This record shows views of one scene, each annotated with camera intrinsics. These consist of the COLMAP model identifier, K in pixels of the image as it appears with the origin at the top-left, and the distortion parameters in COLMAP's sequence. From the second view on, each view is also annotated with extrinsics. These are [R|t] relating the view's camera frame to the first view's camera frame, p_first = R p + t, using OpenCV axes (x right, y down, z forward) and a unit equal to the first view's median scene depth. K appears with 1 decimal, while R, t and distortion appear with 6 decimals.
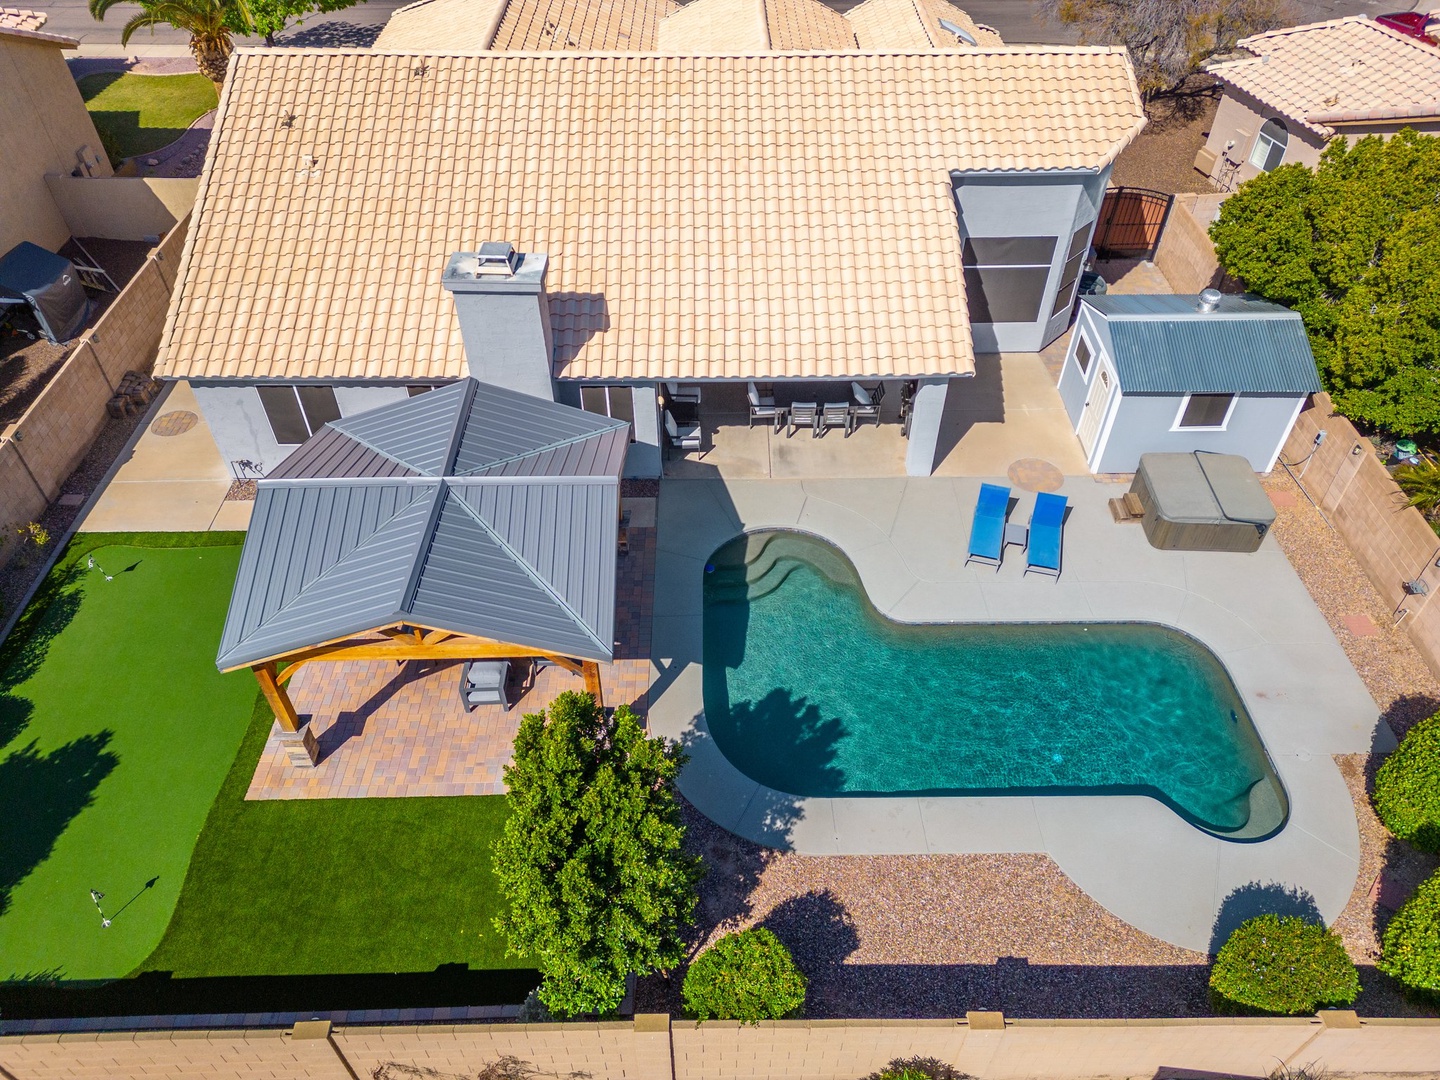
lens RADIAL K [[970.6, 0, 719.4], [0, 970.6, 512.0], [0, 0, 1]] dist [0.083782, -0.078306]
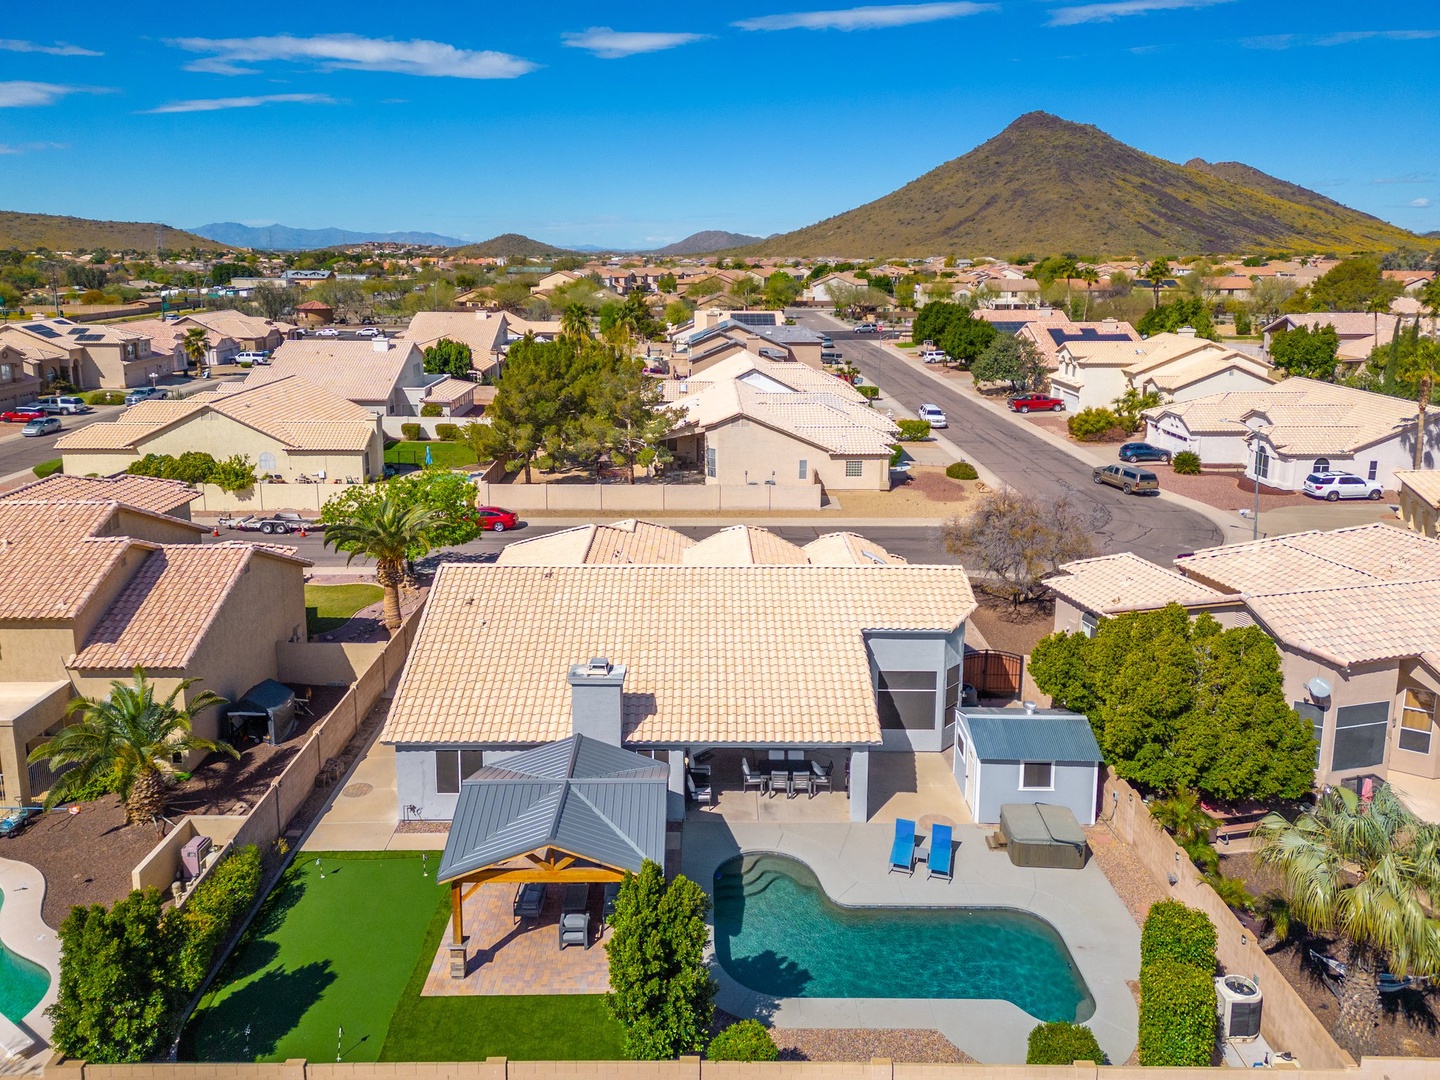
lens RADIAL K [[970.6, 0, 719.4], [0, 970.6, 512.0], [0, 0, 1]] dist [0.083782, -0.078306]
pose [[0.999974, 0.005130, 0.005114, -0.017009], [-0.002011, 0.874891, -0.484315, 0.287299], [-0.006959, 0.484292, 0.874879, -0.555608]]
